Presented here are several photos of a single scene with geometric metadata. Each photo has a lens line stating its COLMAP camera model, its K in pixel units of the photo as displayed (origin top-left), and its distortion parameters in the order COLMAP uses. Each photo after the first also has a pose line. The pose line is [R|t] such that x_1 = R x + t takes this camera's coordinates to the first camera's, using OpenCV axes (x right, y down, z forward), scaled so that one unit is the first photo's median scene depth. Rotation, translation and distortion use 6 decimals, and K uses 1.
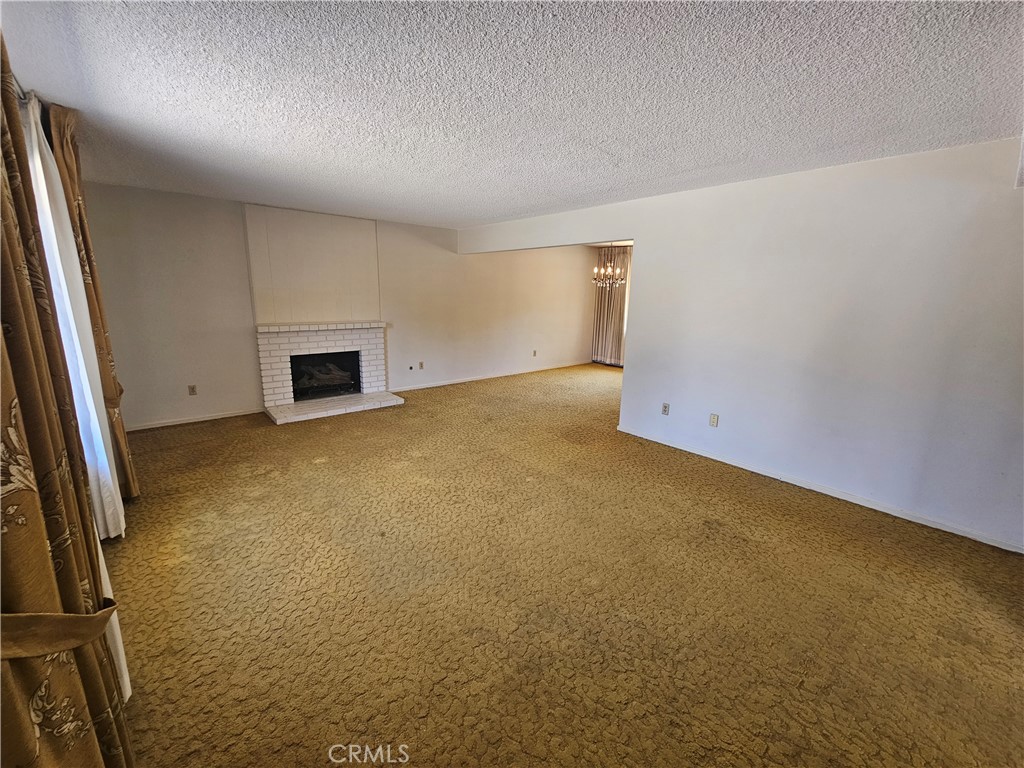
lens RADIAL K [[420.6, 0, 510.2], [0, 420.6, 382.6], [0, 0, 1]] dist [-0.001634, 0.000208]
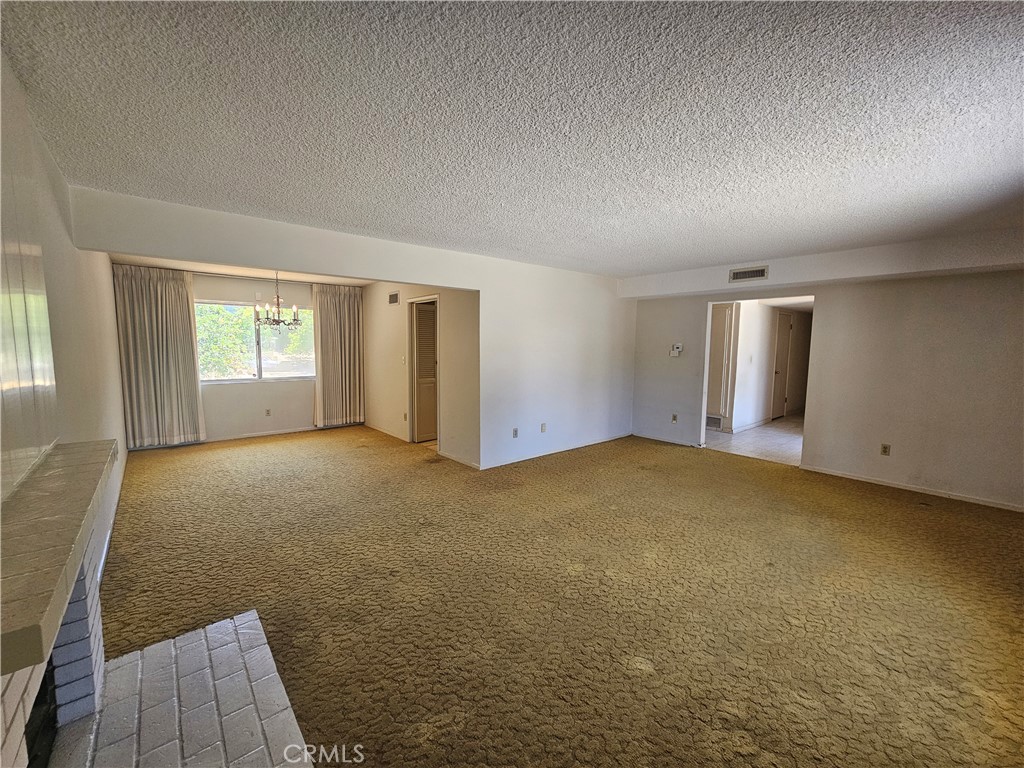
lens RADIAL K [[420.6, 0, 510.2], [0, 420.6, 382.6], [0, 0, 1]] dist [-0.001634, 0.000208]
pose [[0.003332, -0.111844, 0.993720, -0.930217], [0.204241, 0.972854, 0.108810, -0.241915], [-0.978915, 0.202596, 0.026085, 1.074997]]
